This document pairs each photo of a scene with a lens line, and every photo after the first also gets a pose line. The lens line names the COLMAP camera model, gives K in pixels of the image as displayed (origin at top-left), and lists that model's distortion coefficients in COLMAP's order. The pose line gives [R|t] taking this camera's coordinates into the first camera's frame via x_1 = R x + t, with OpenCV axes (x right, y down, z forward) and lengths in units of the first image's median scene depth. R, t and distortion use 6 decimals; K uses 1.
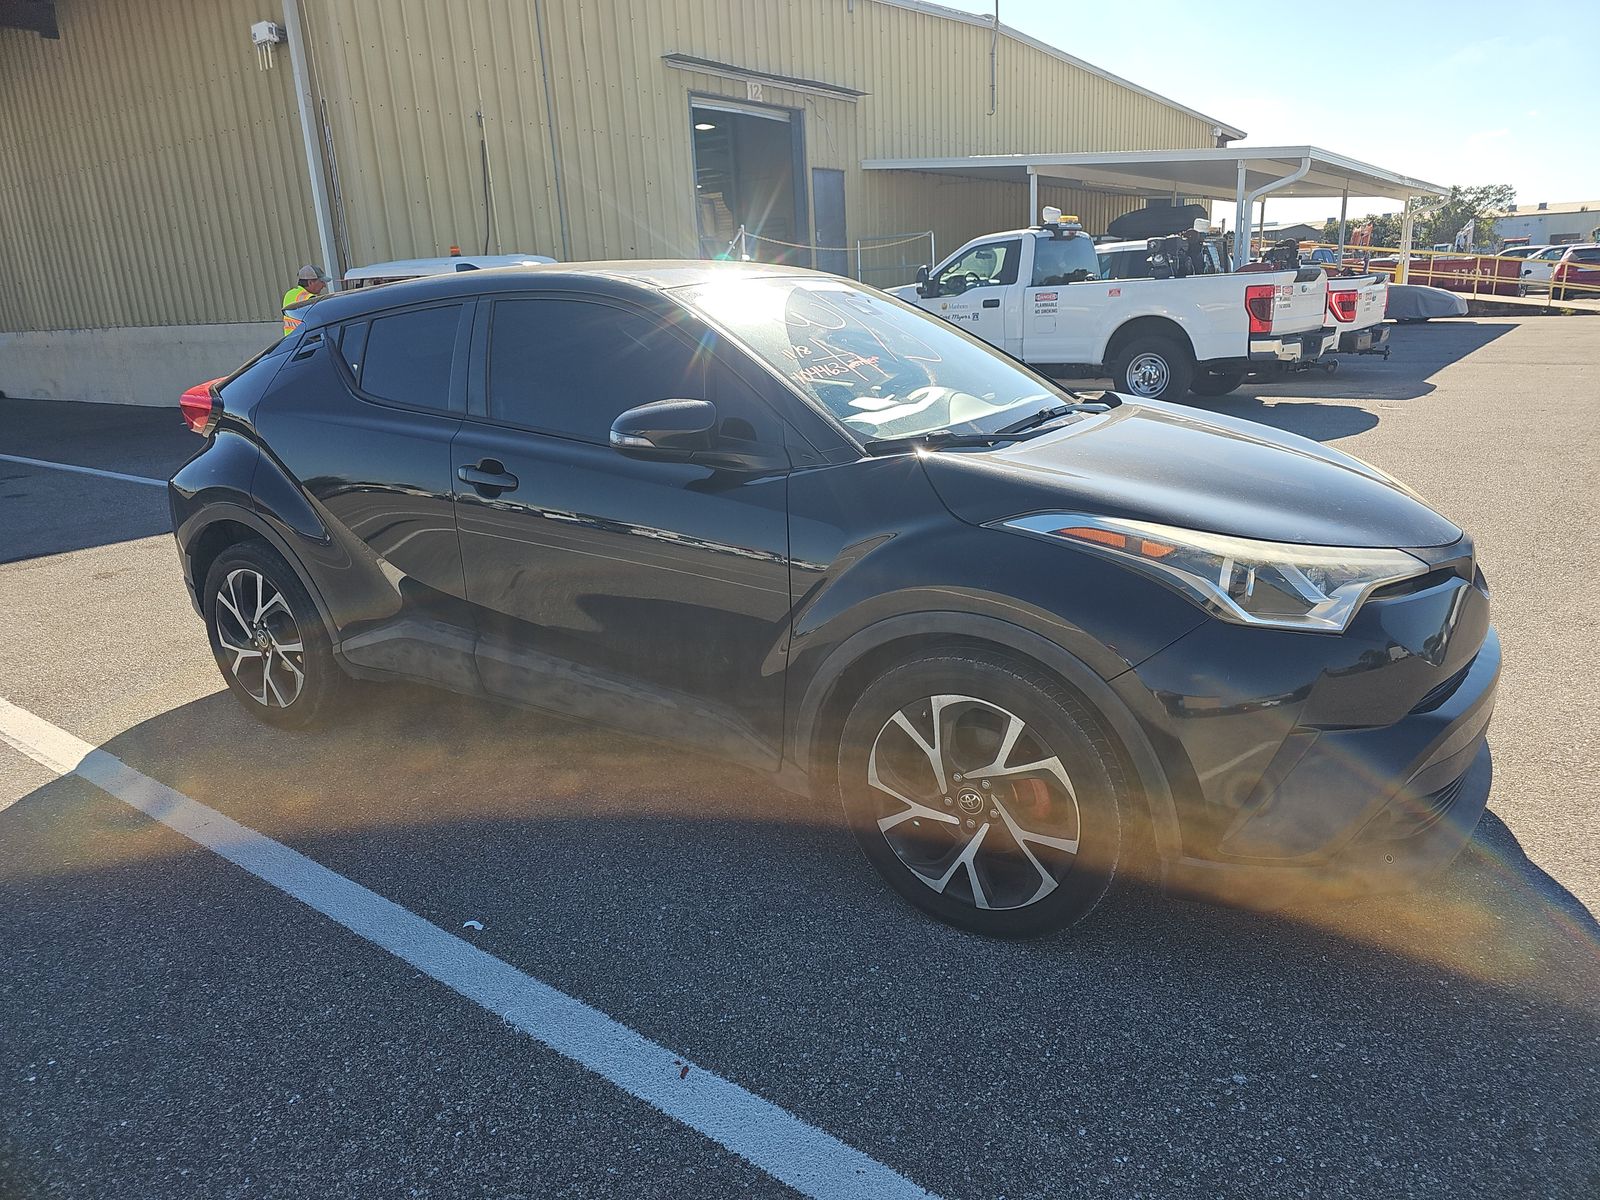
lens RADIAL K [[1070.8, 0, 803.6], [0, 1070.8, 603.0], [0, 0, 1]] dist [0.010023, -0.018218]
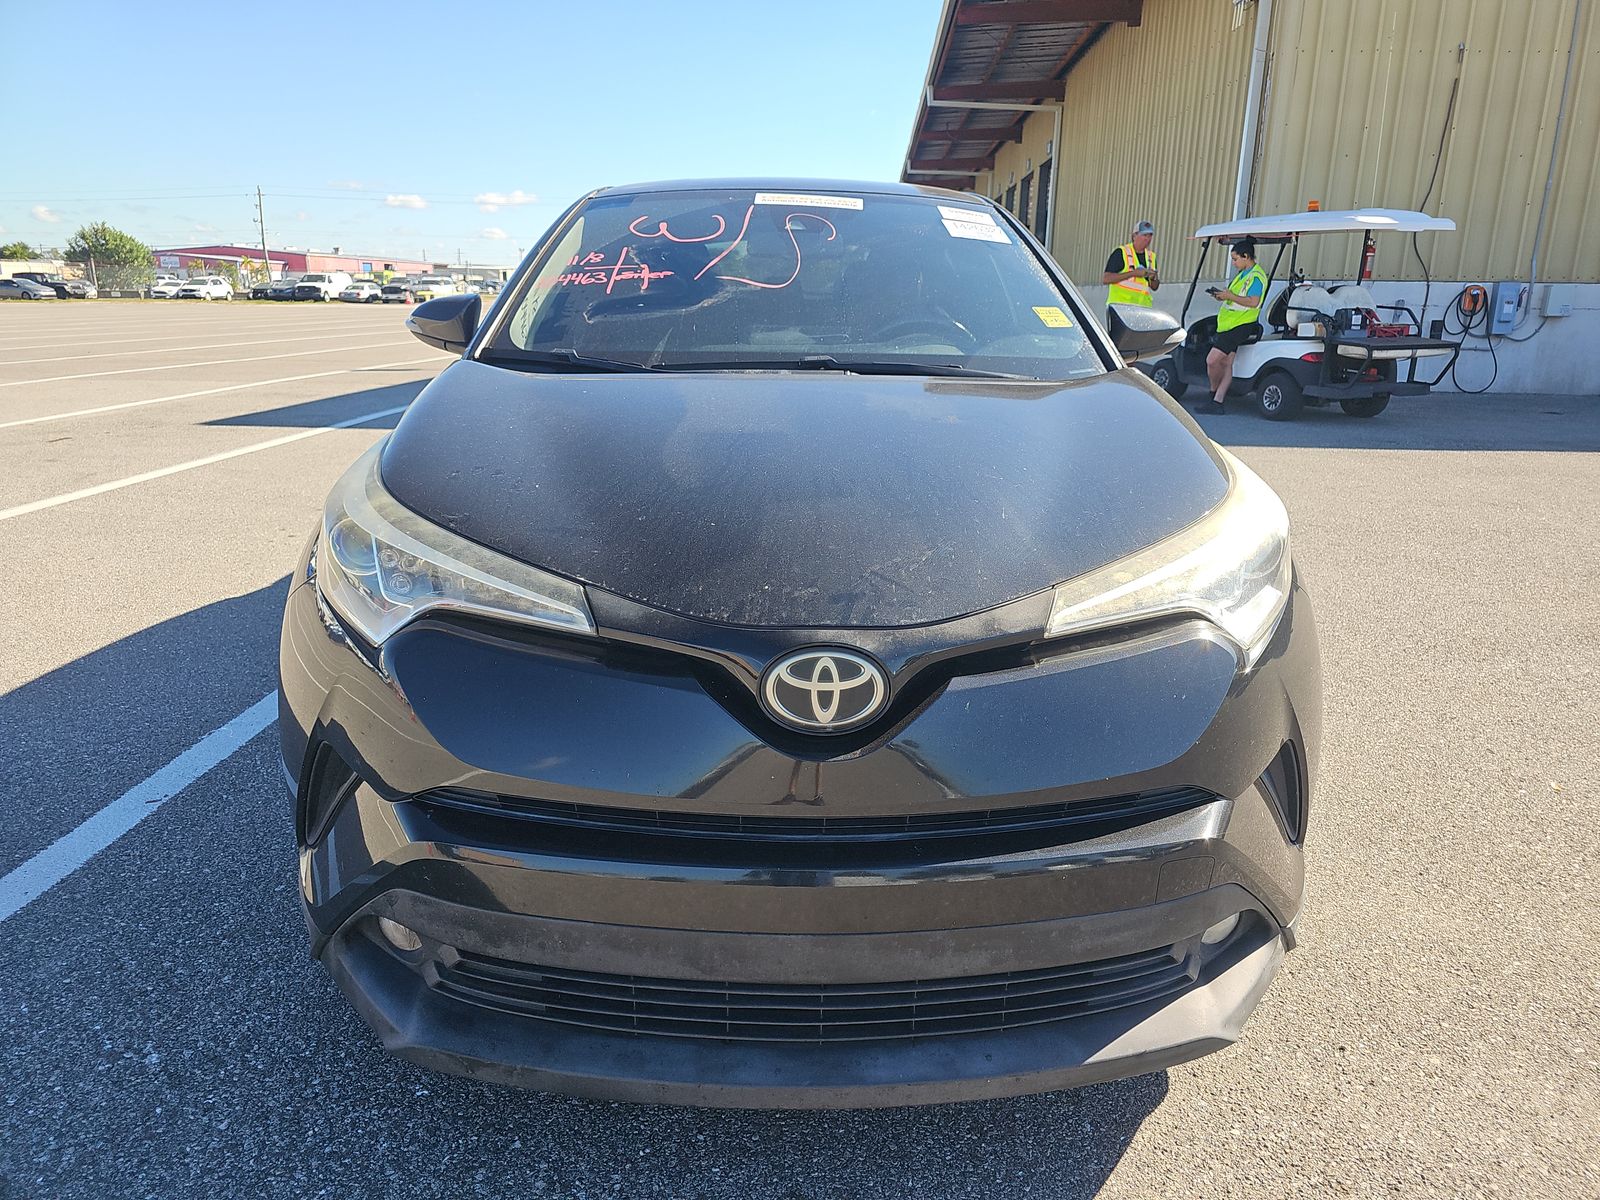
lens RADIAL K [[1070.8, 0, 803.9], [0, 1070.8, 603.6], [0, 0, 1]] dist [0.010023, -0.018218]
pose [[0.541436, 0.277412, -0.793656, 0.256478], [-0.260871, 0.952835, 0.155084, -0.038539], [0.799245, 0.123073, 0.588268, 0.170309]]
